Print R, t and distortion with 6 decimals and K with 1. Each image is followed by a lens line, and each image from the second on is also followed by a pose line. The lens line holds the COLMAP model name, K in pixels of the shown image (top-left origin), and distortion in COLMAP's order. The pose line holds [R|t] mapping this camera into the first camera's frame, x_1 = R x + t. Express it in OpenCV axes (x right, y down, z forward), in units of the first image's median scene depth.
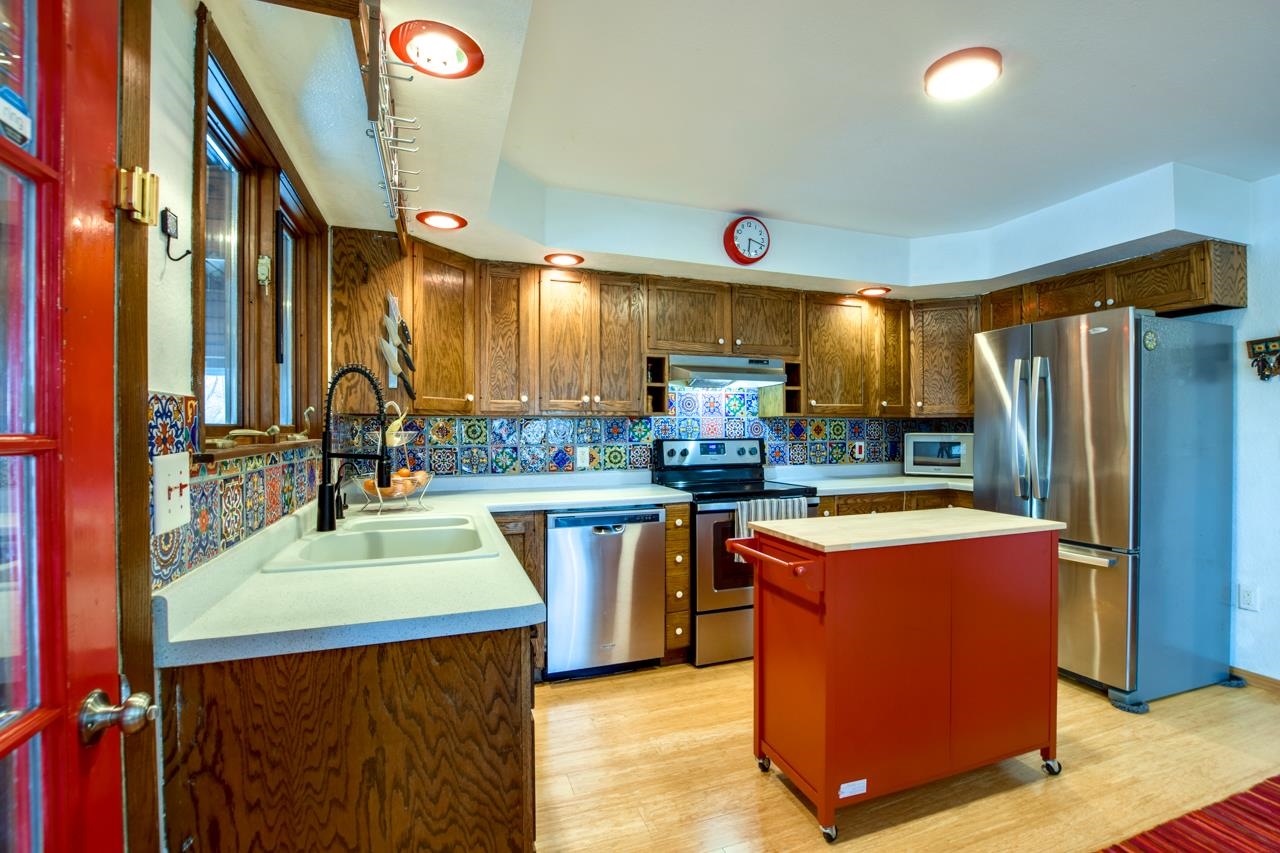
lens RADIAL K [[573.4, 0, 647.3], [0, 573.4, 428.7], [0, 0, 1]] dist [-0.032990, 0.001013]
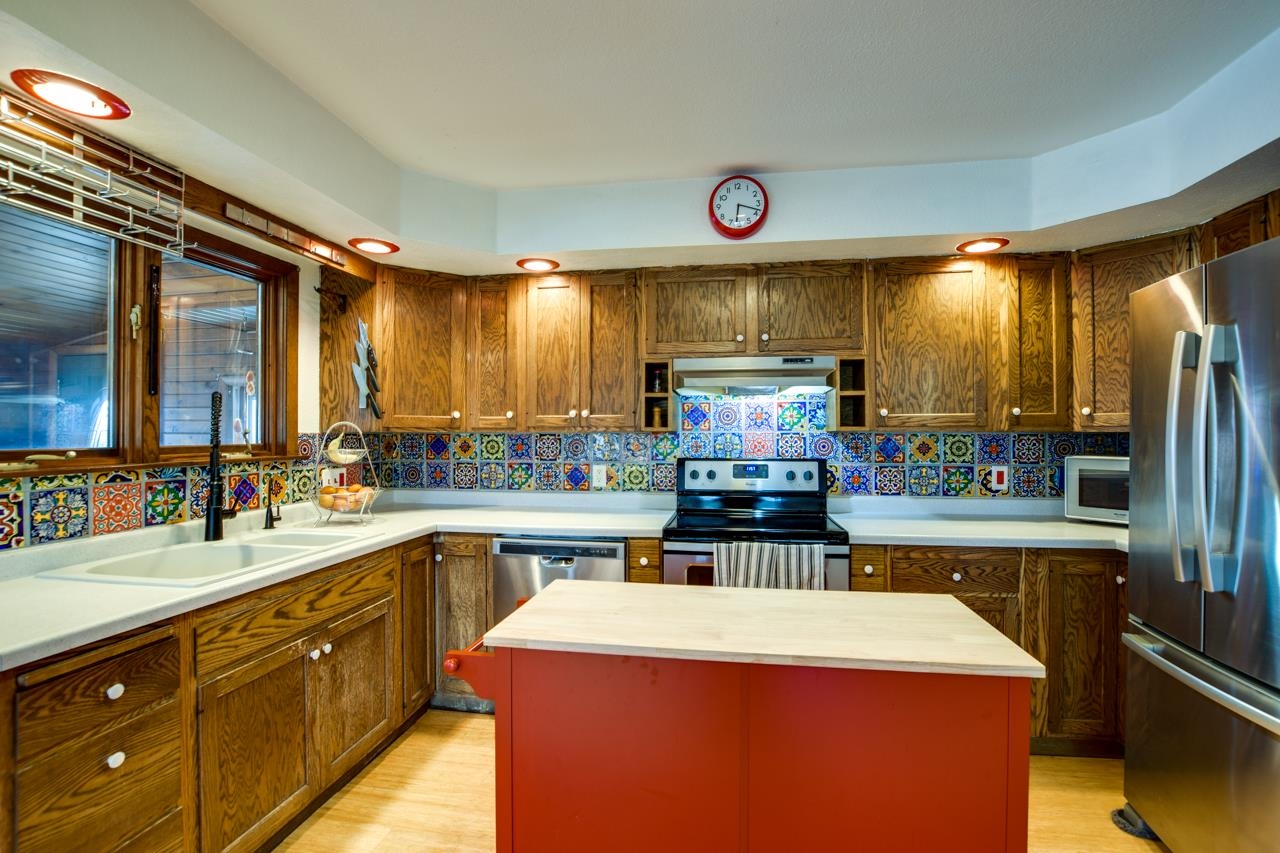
lens RADIAL K [[573.4, 0, 645.1], [0, 573.4, 428.9], [0, 0, 1]] dist [-0.032990, 0.001013]
pose [[0.876297, -0.000658, -0.481771, 0.405822], [-0.002405, 0.999981, -0.005740, -0.021278], [0.481765, 0.006188, 0.876278, 0.241361]]
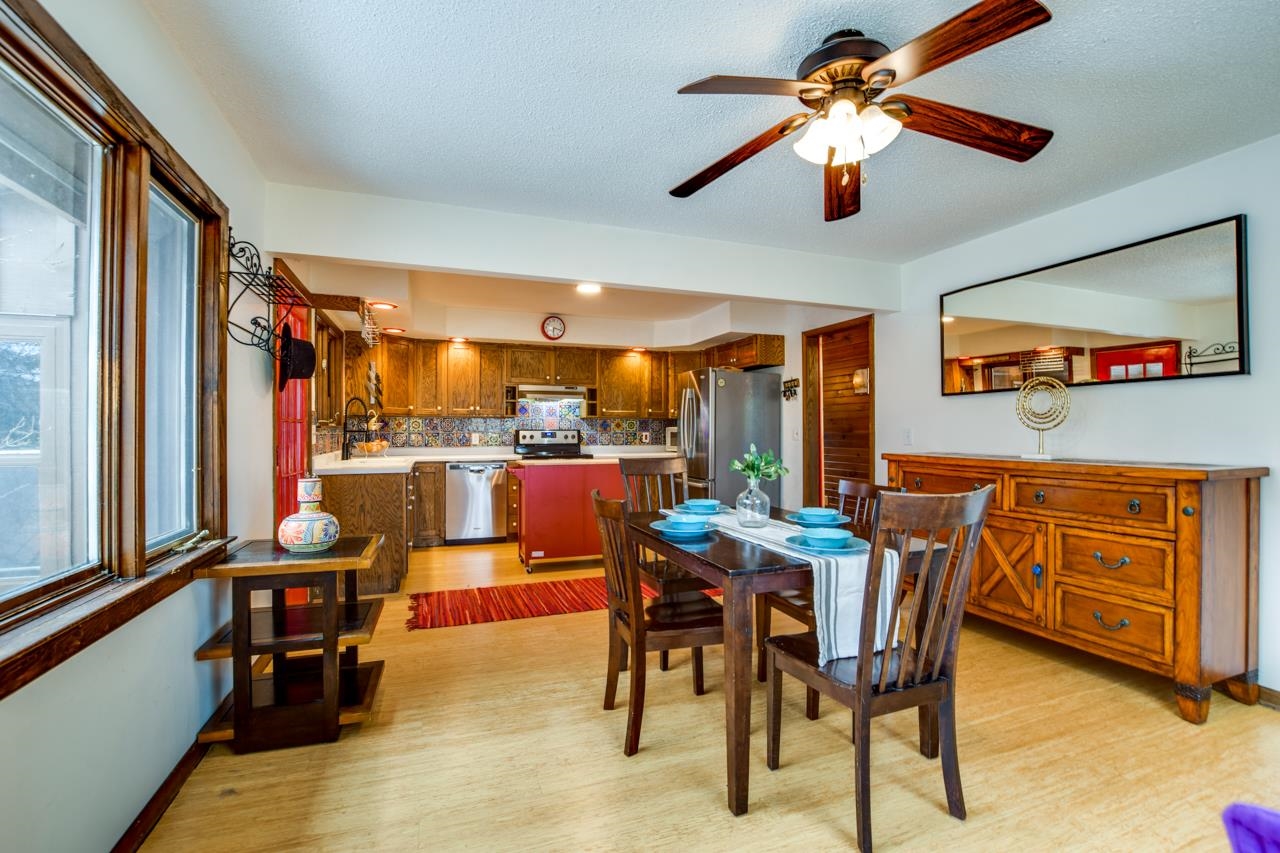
lens RADIAL K [[573.4, 0, 643.5], [0, 573.4, 431.1], [0, 0, 1]] dist [-0.032990, 0.001013]
pose [[0.999962, 0.003654, 0.007917, 0.437191], [-0.003657, 0.999993, 0.000406, 0.022263], [-0.007916, -0.000435, 0.999969, -0.904614]]
